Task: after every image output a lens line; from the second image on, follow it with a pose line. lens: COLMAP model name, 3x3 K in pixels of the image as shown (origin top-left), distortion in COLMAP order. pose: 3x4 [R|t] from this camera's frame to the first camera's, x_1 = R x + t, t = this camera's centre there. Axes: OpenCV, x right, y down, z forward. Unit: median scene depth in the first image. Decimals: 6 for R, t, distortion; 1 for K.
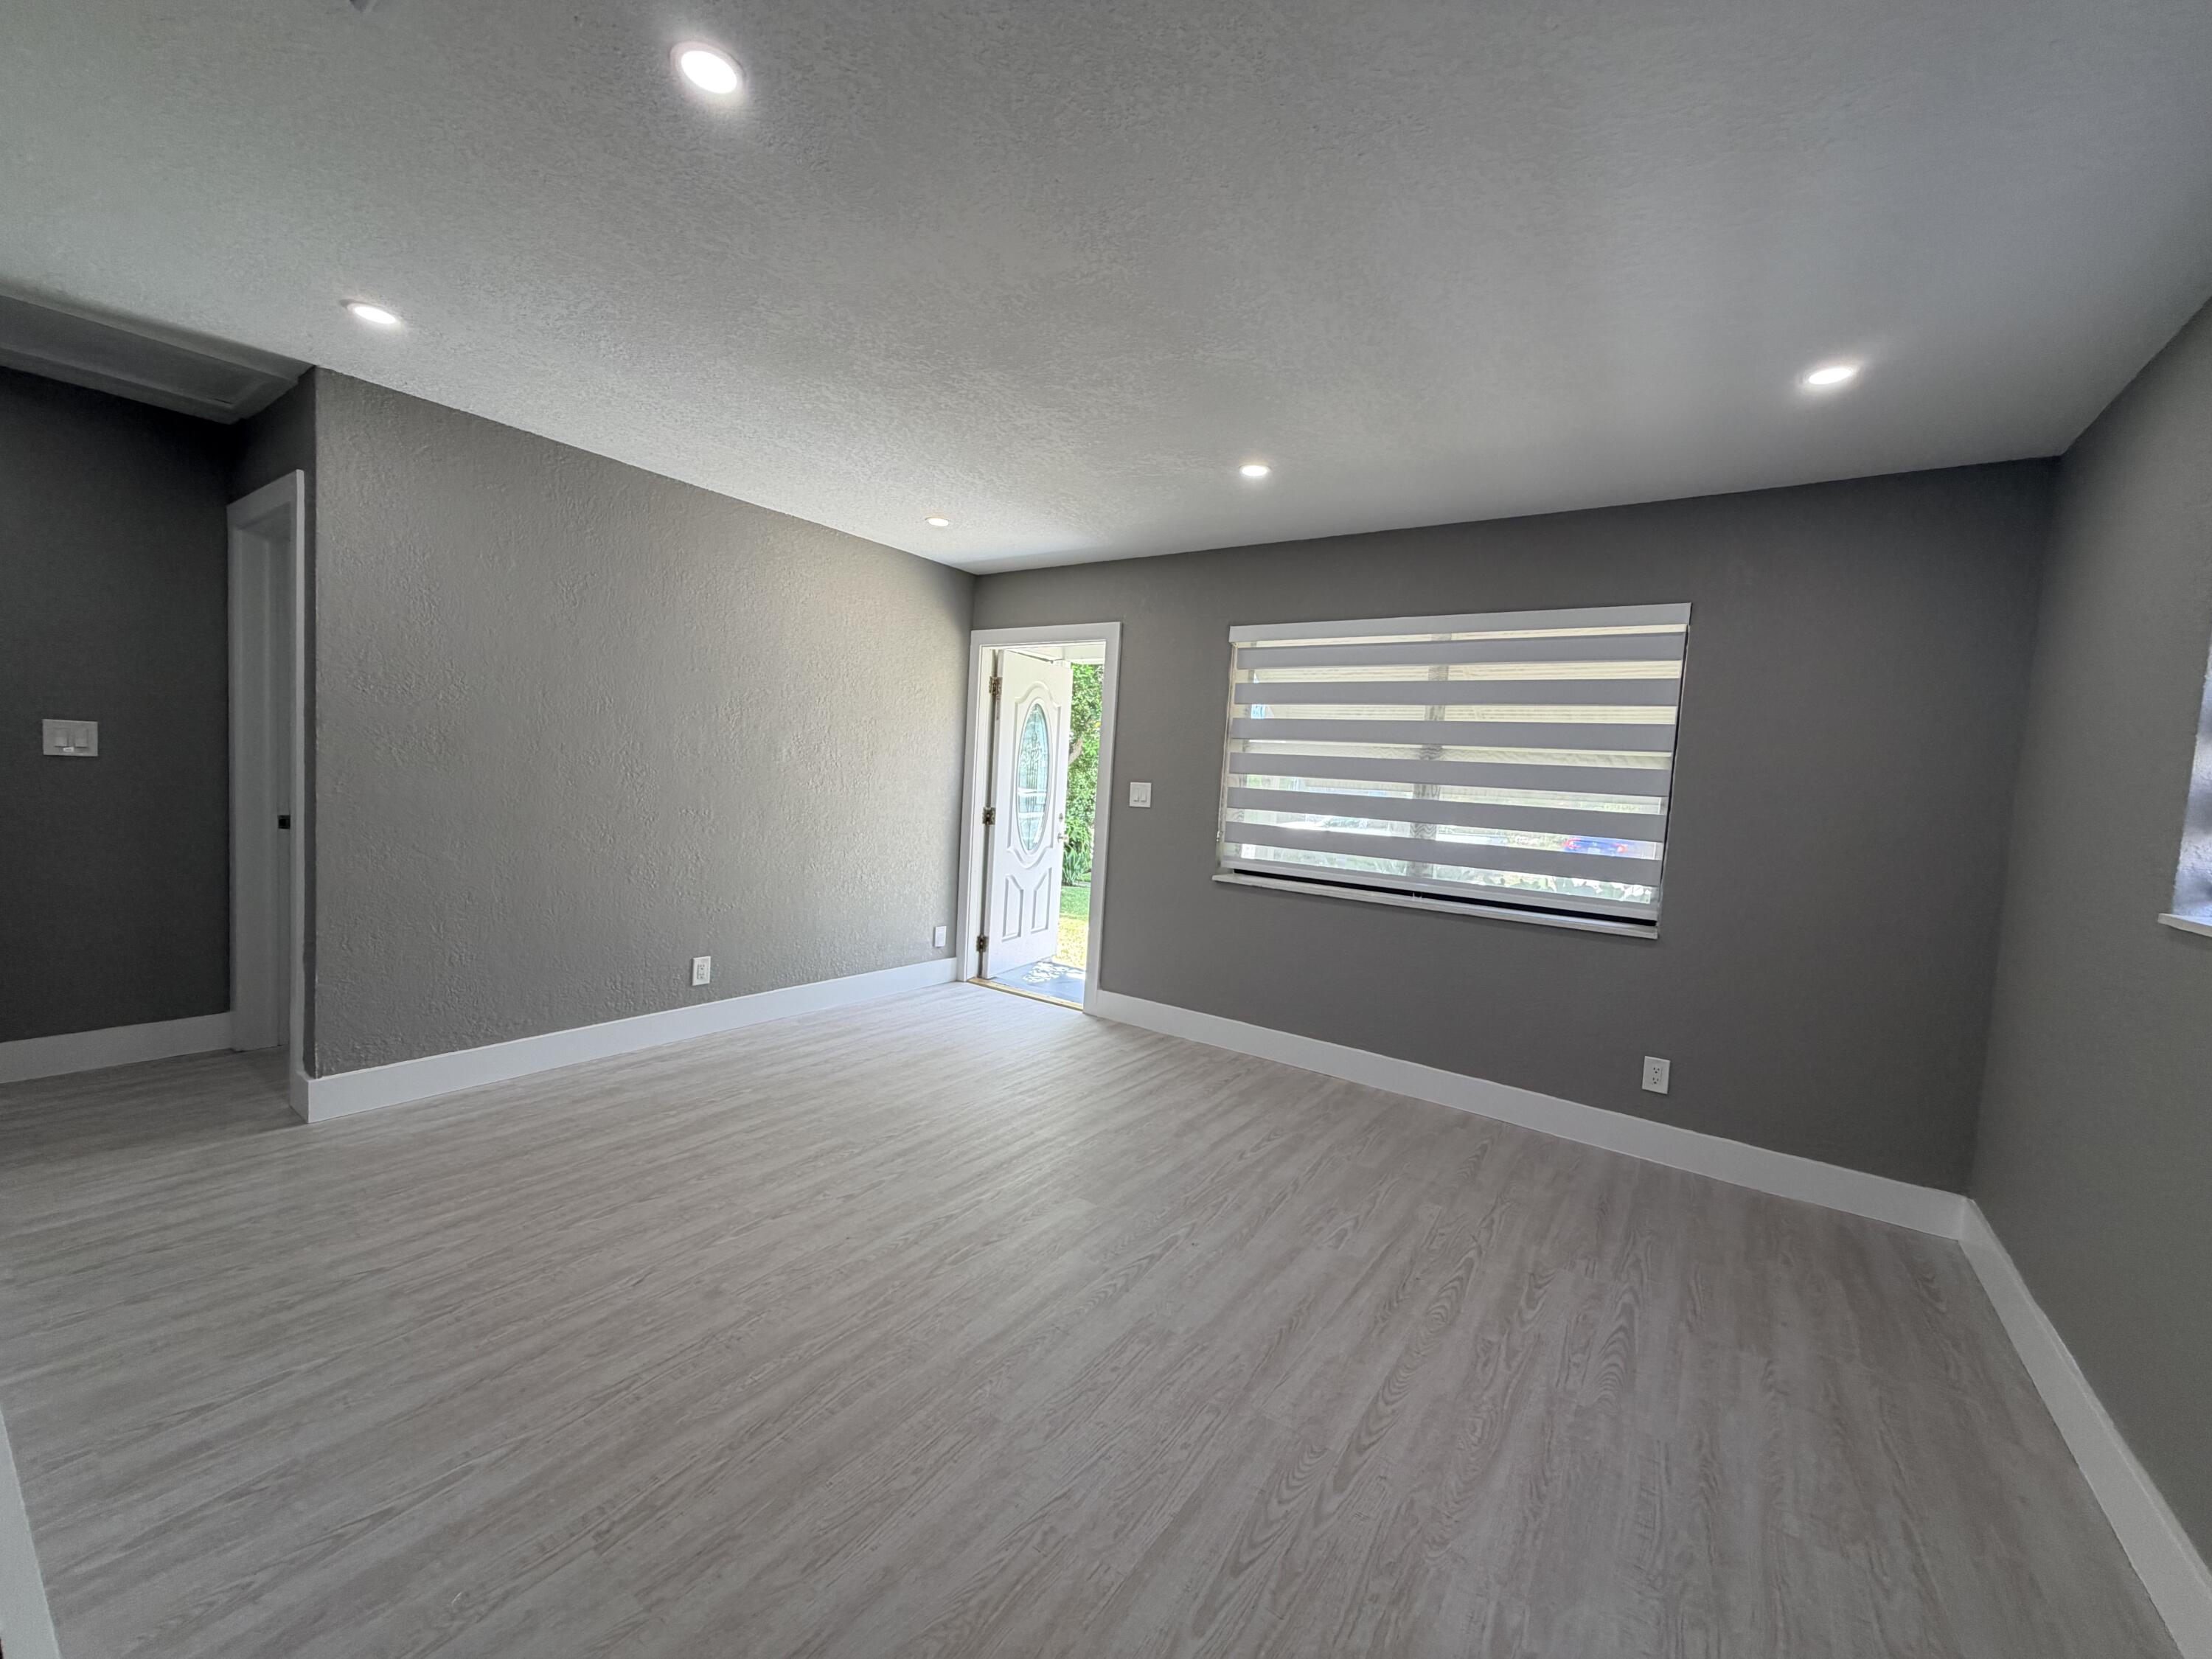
lens RADIAL K [[880.1, 0, 1106.0], [0, 880.1, 829.5], [0, 0, 1]] dist [-0.000220, -0.000017]
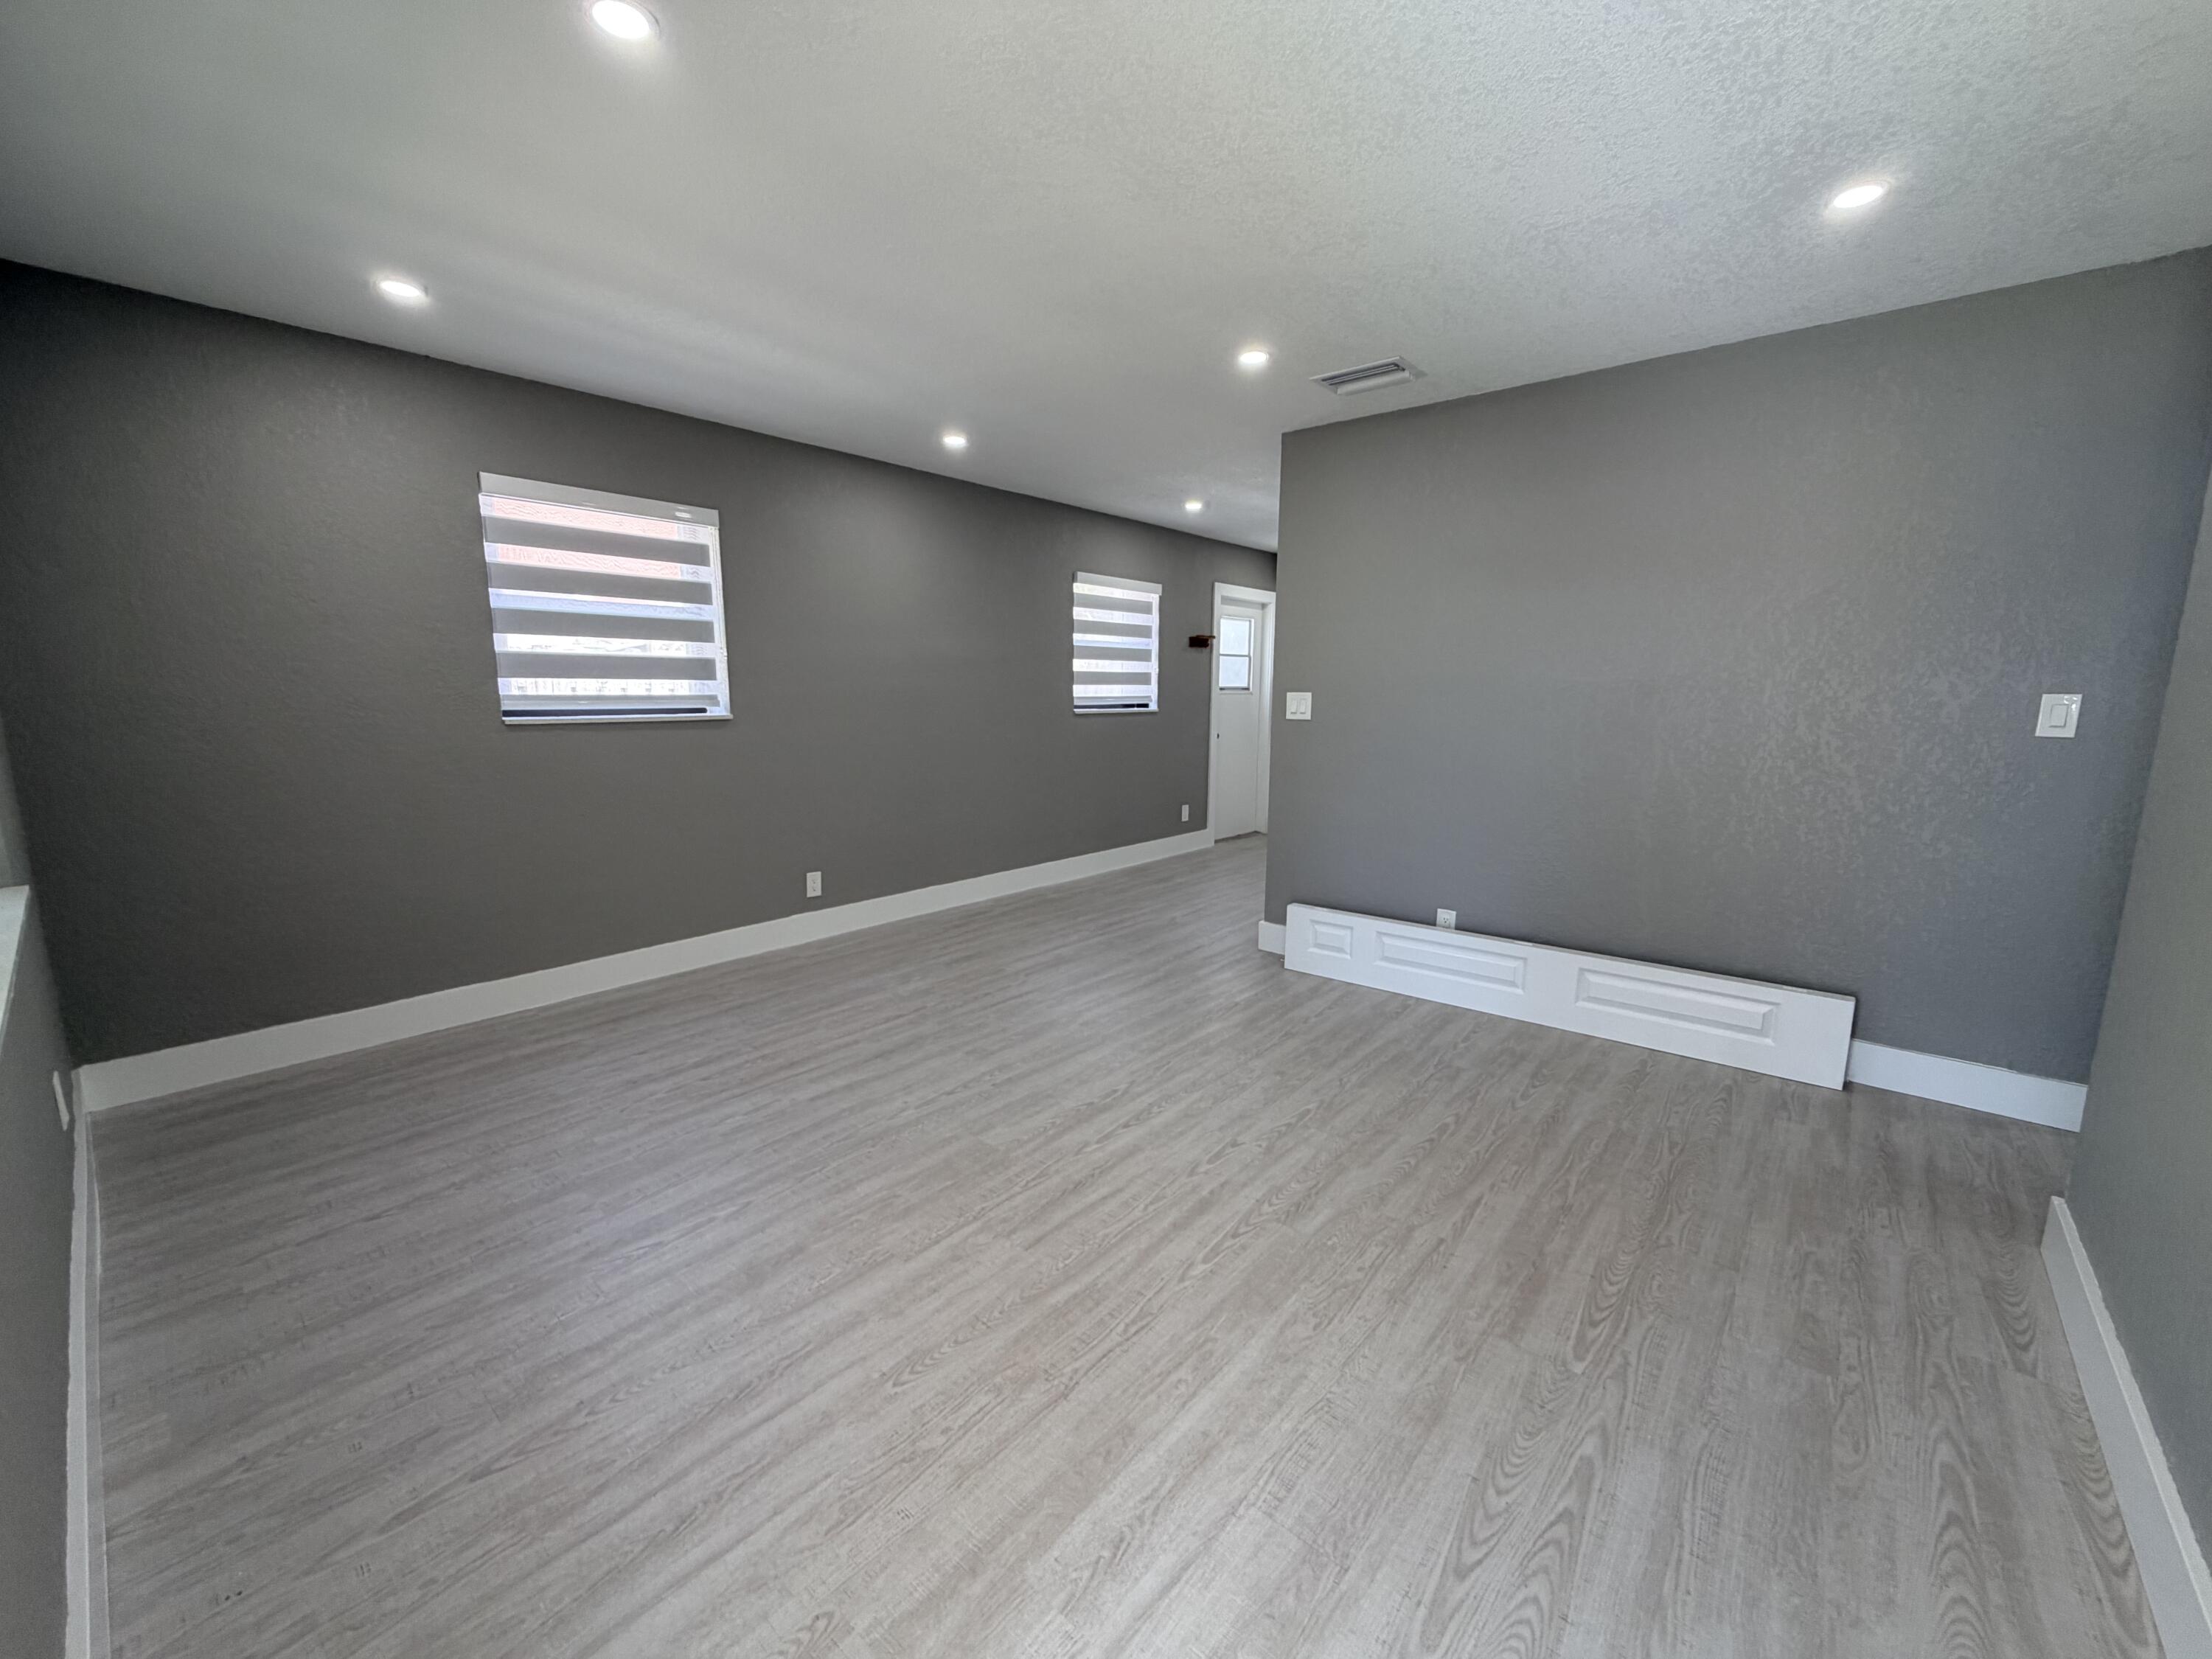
lens RADIAL K [[882.8, 0, 1101.8], [0, 882.8, 824.2], [0, 0, 1]] dist [0.001572, 0.000181]
pose [[-0.993148, -0.079760, 0.085409, -0.215446], [-0.058843, 0.972766, 0.224196, -0.138648], [-0.100965, 0.217634, -0.970794, 1.993492]]
